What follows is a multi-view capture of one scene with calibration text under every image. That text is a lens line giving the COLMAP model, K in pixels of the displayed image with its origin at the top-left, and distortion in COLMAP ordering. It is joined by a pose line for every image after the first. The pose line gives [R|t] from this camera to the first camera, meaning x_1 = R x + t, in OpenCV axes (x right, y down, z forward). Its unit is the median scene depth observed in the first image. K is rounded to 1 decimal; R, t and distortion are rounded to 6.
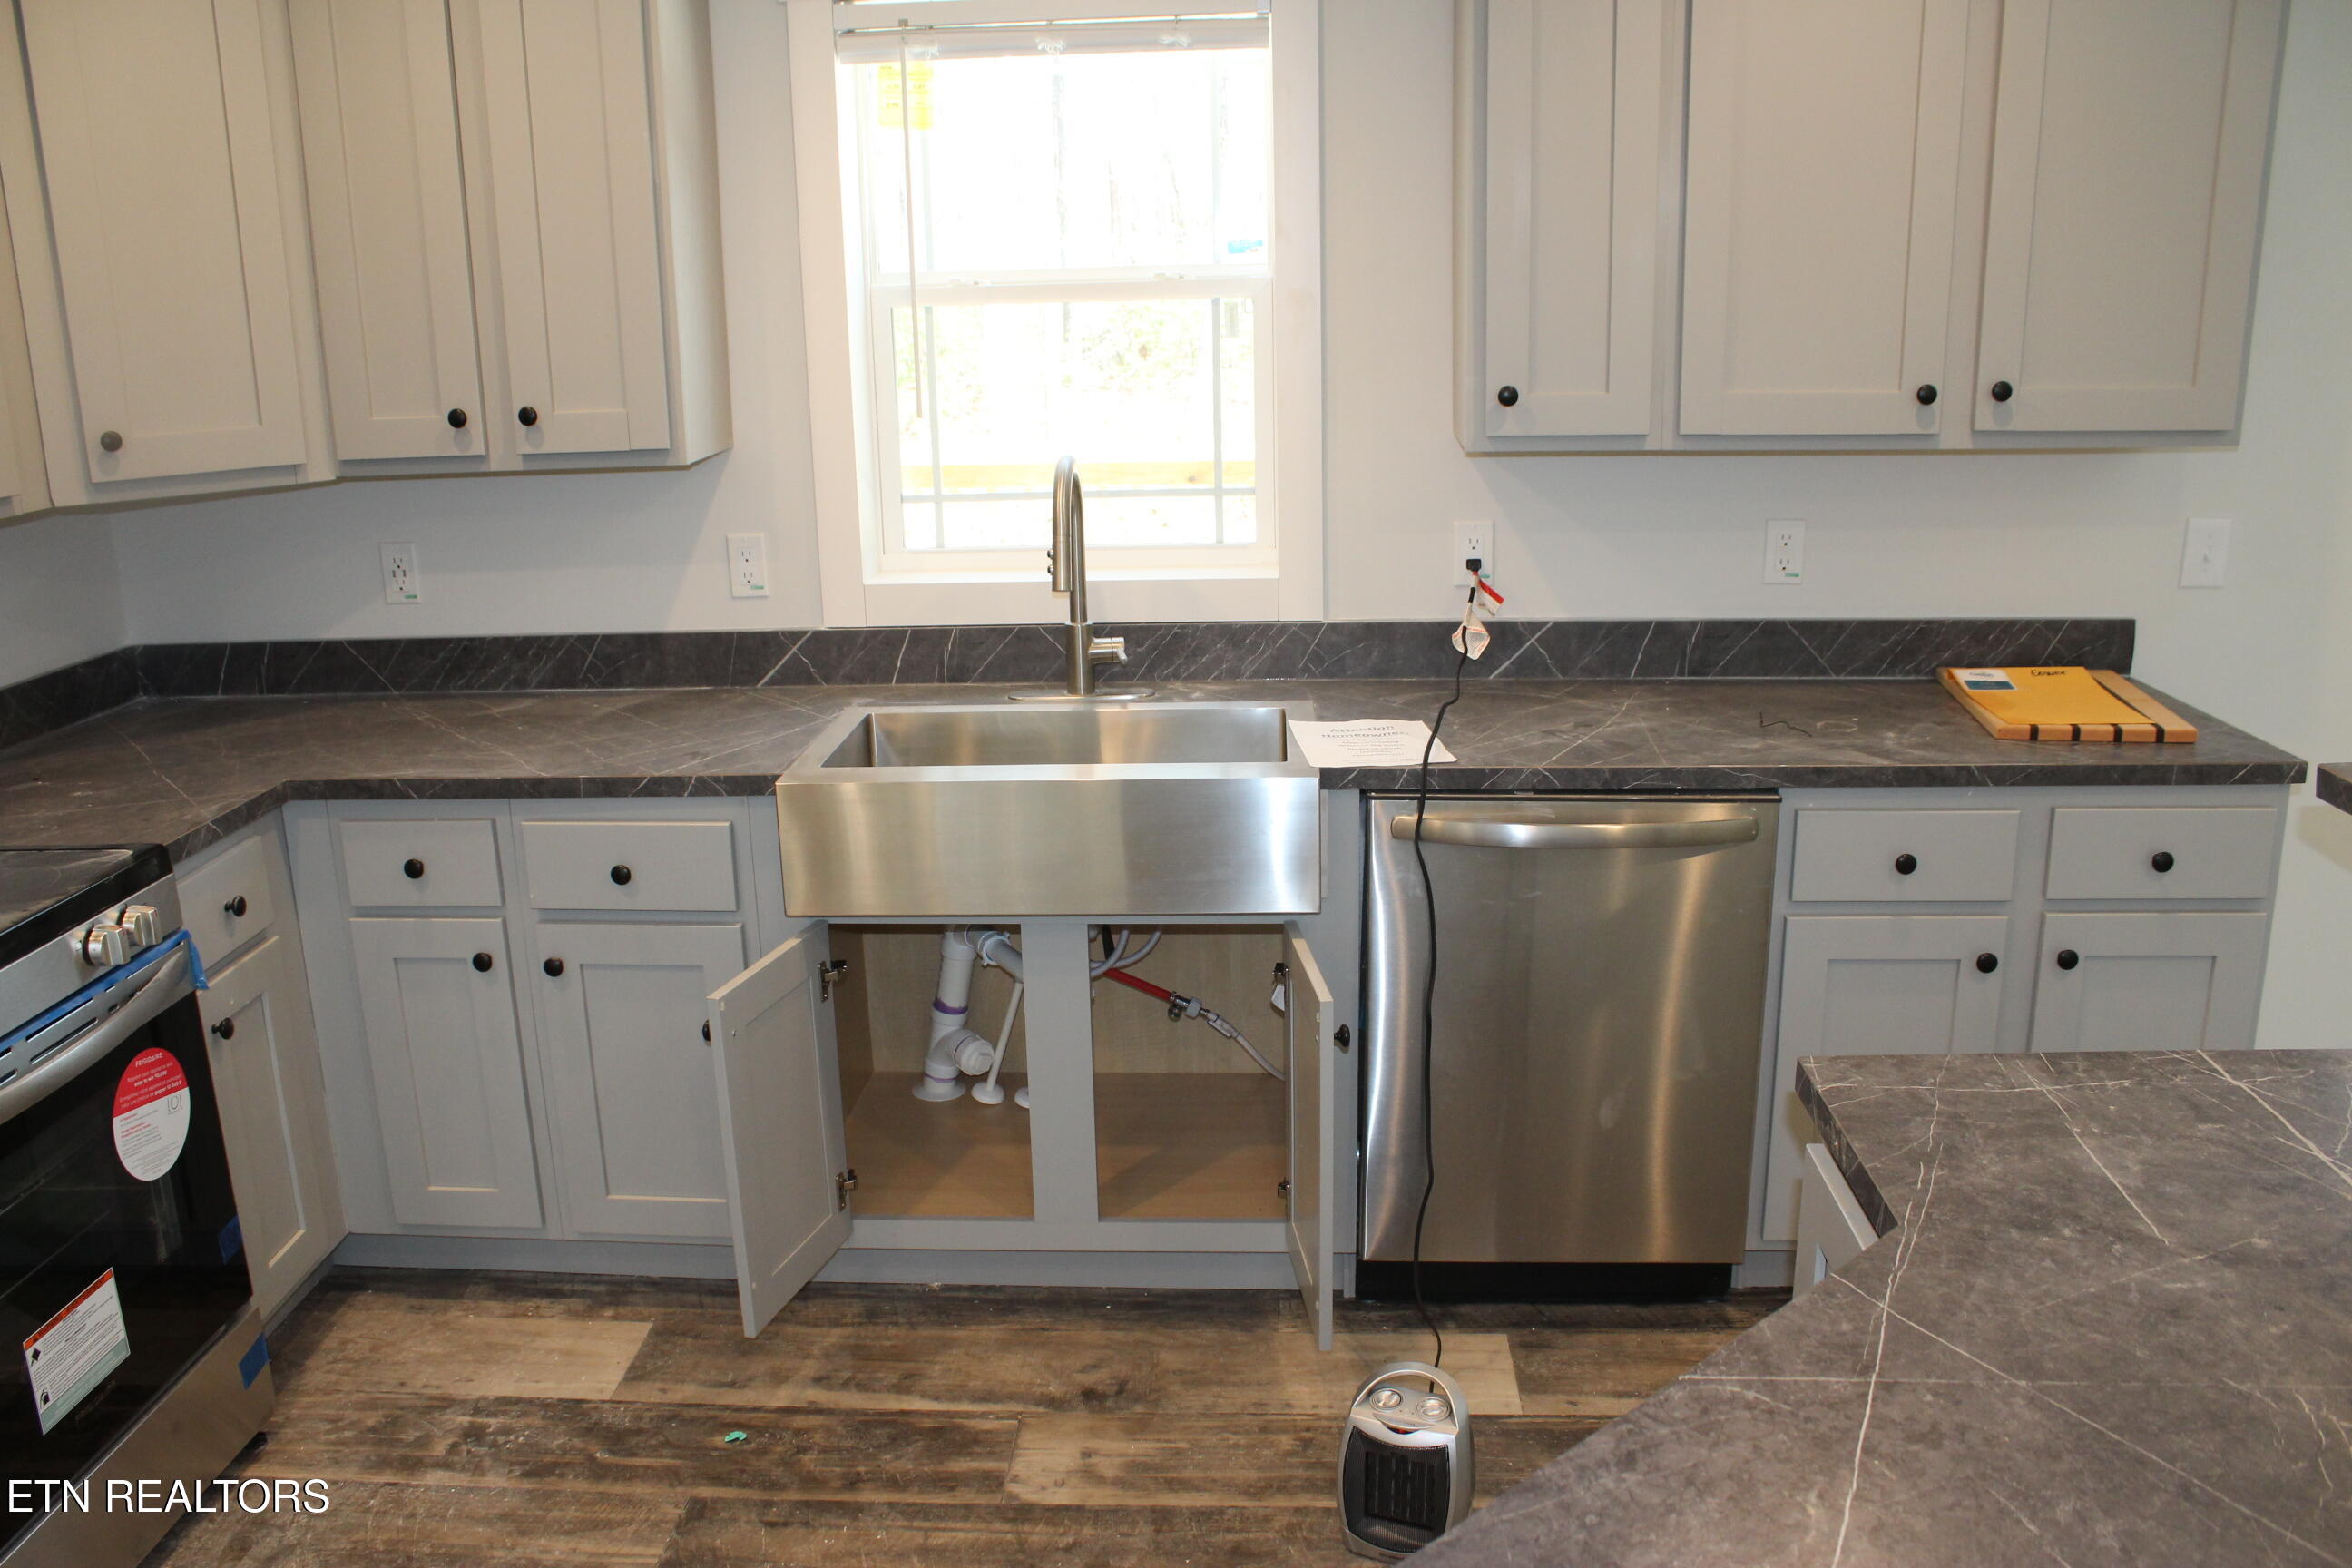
lens RADIAL K [[1932.9, 0, 1149.3], [0, 1932.9, 796.7], [0, 0, 1]] dist [-0.171651, 0.146813]
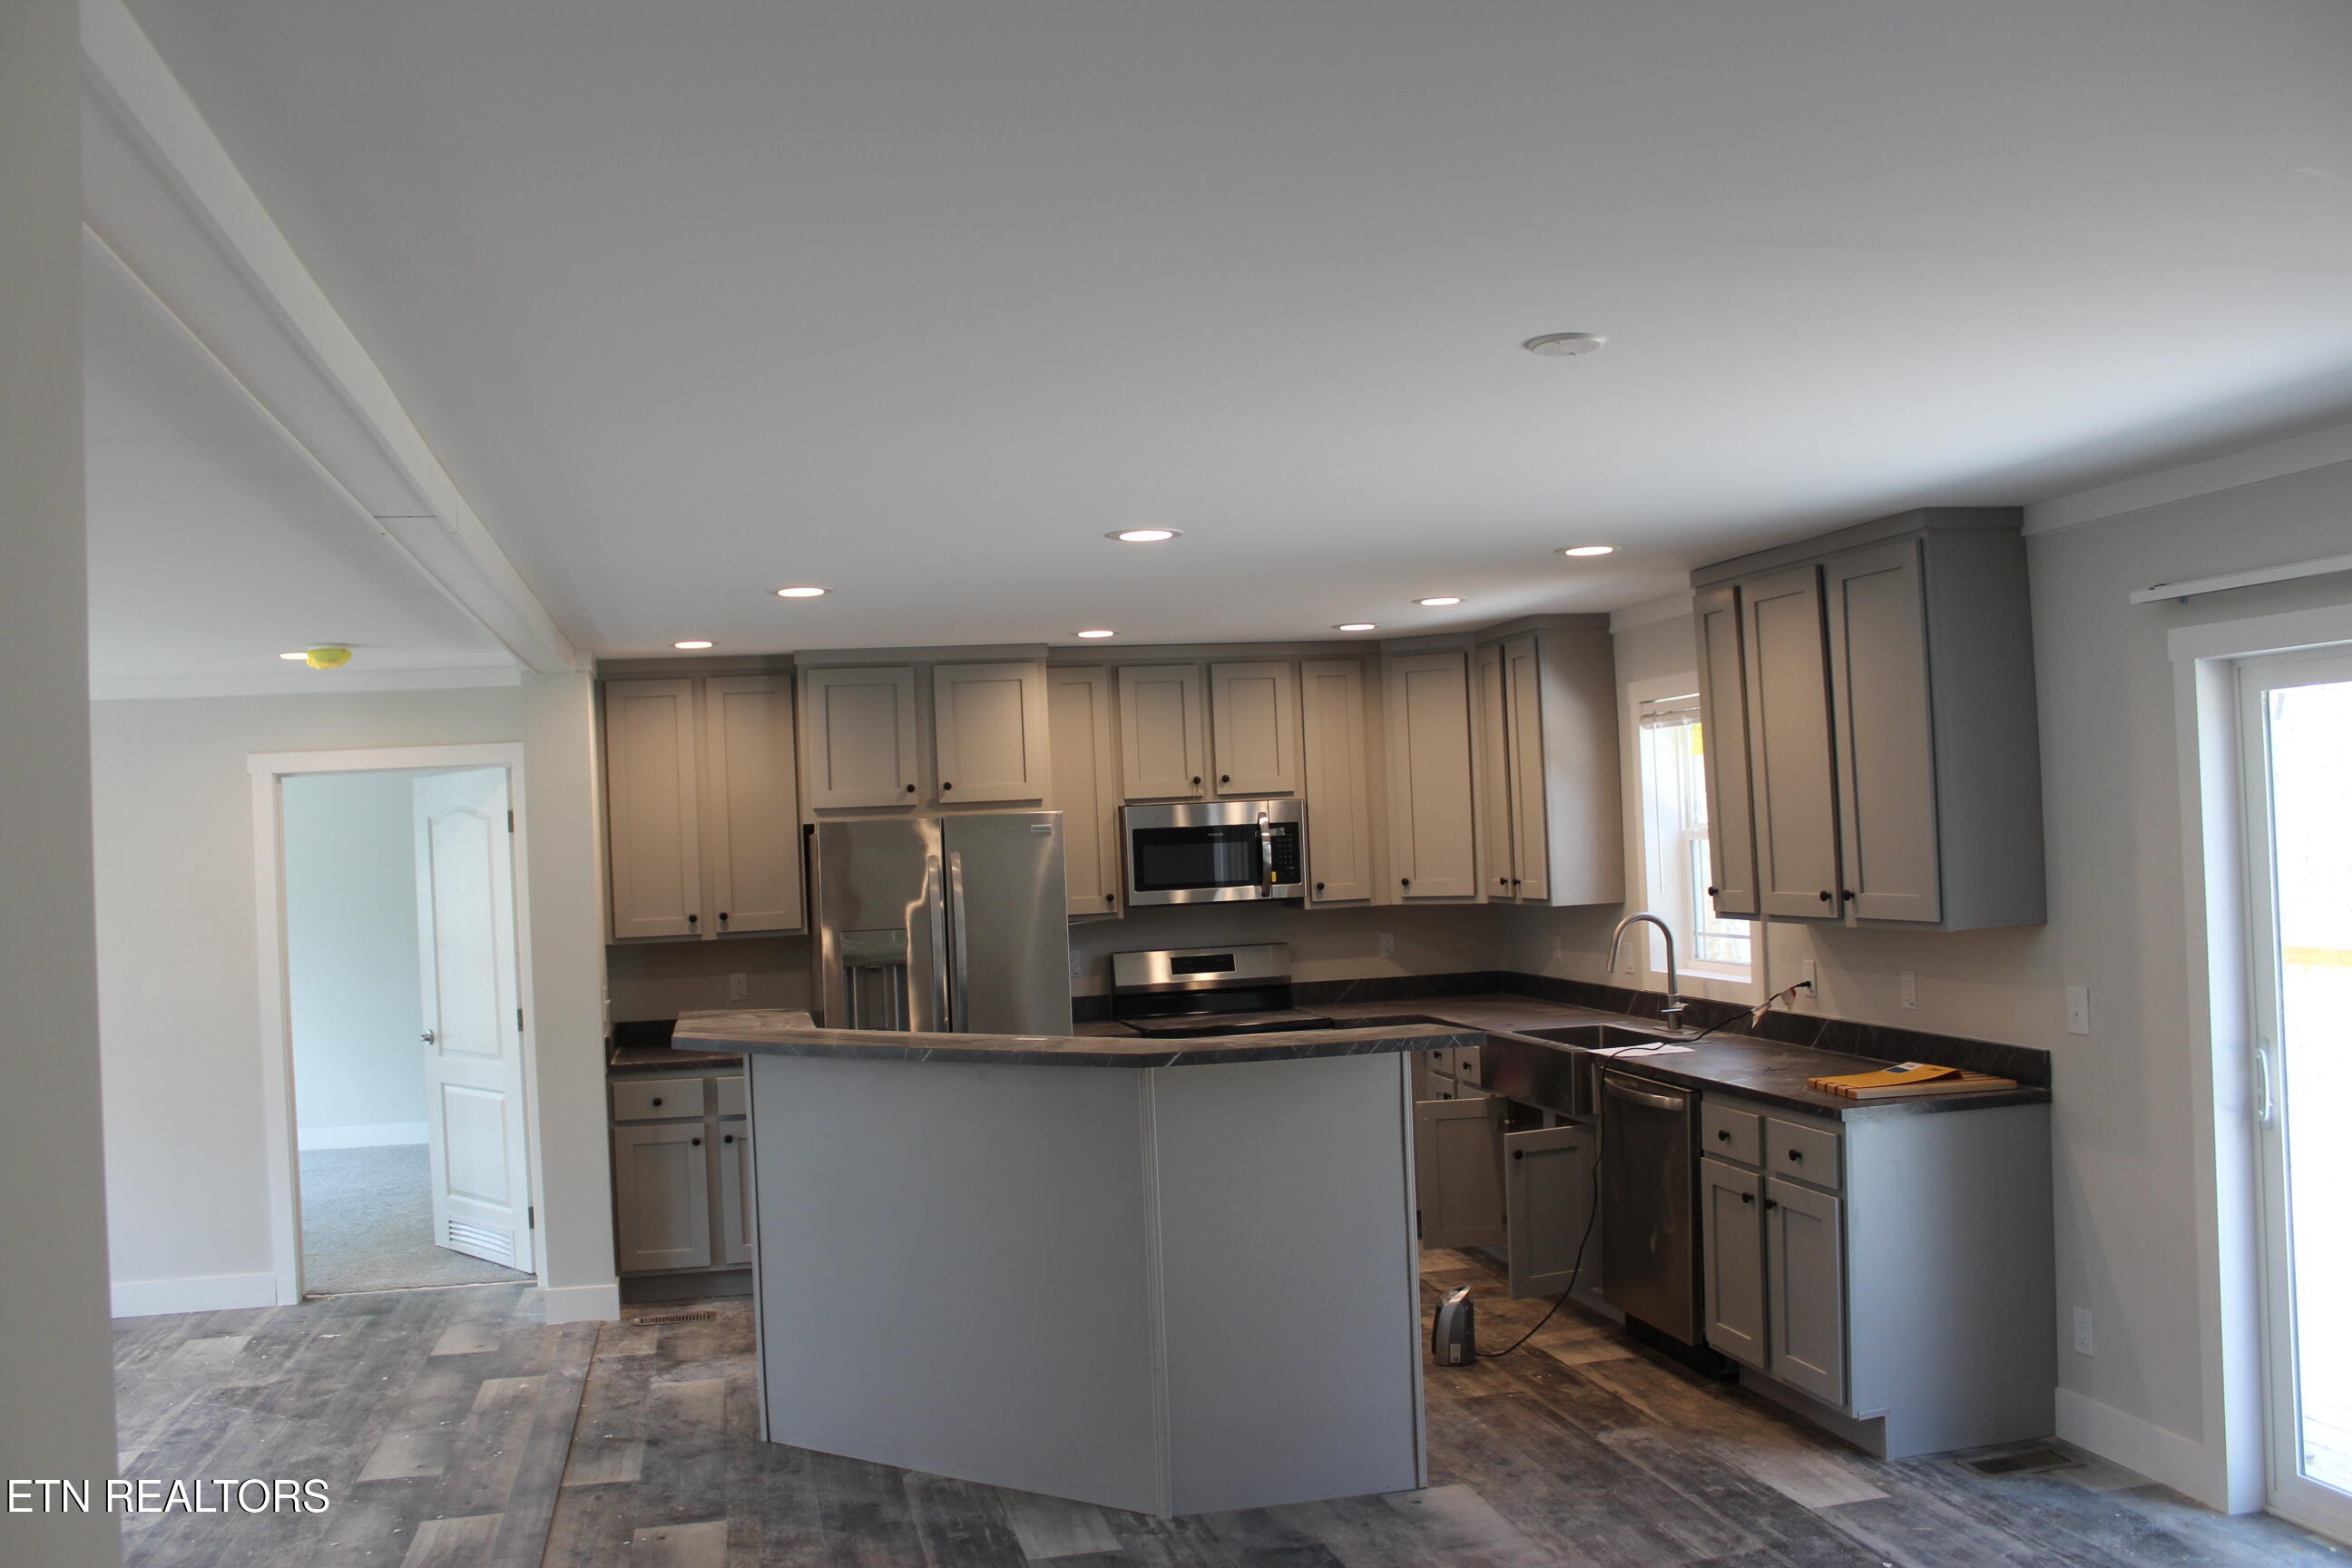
lens RADIAL K [[2051.3, 0, 1176.0], [0, 2051.3, 784.0], [0, 0, 1]] dist [-0.001472, 0.060699]
pose [[0.288320, -0.009094, -0.957491, 2.142841], [-0.222529, 0.971941, -0.076239, -0.026789], [0.931318, 0.235051, 0.278206, -0.174275]]
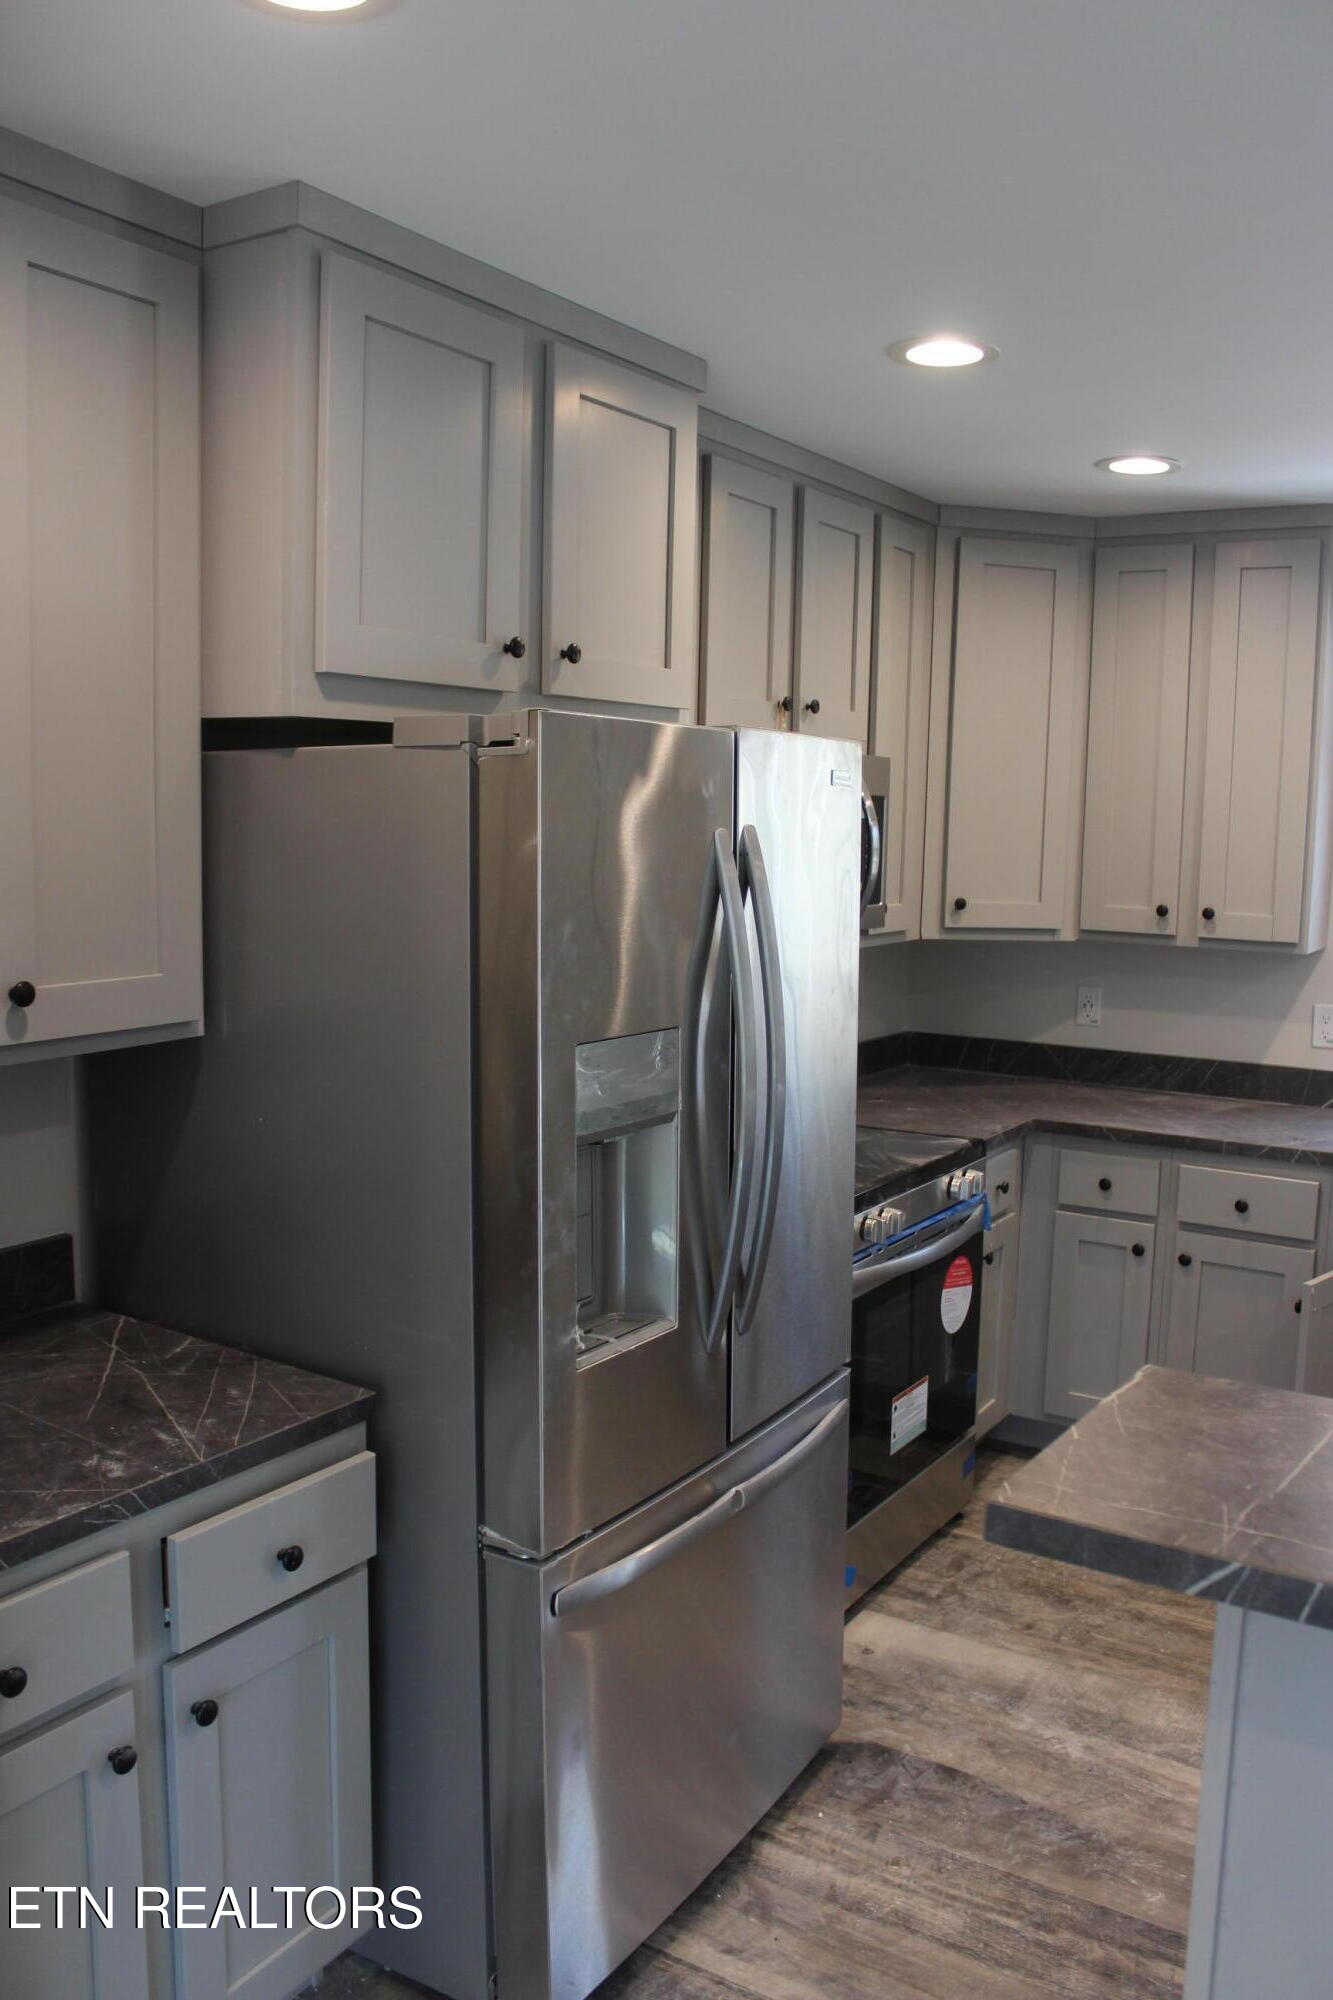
lens RADIAL K [[1643.6, 0, 674.3], [0, 1643.6, 1020.1], [0, 0, 1]] dist [-0.171651, 0.146813]
pose [[0.875490, 0.103706, -0.471977, -0.075669], [-0.168954, 0.980750, -0.097902, 0.096679], [0.452738, 0.165454, 0.876158, -0.383688]]
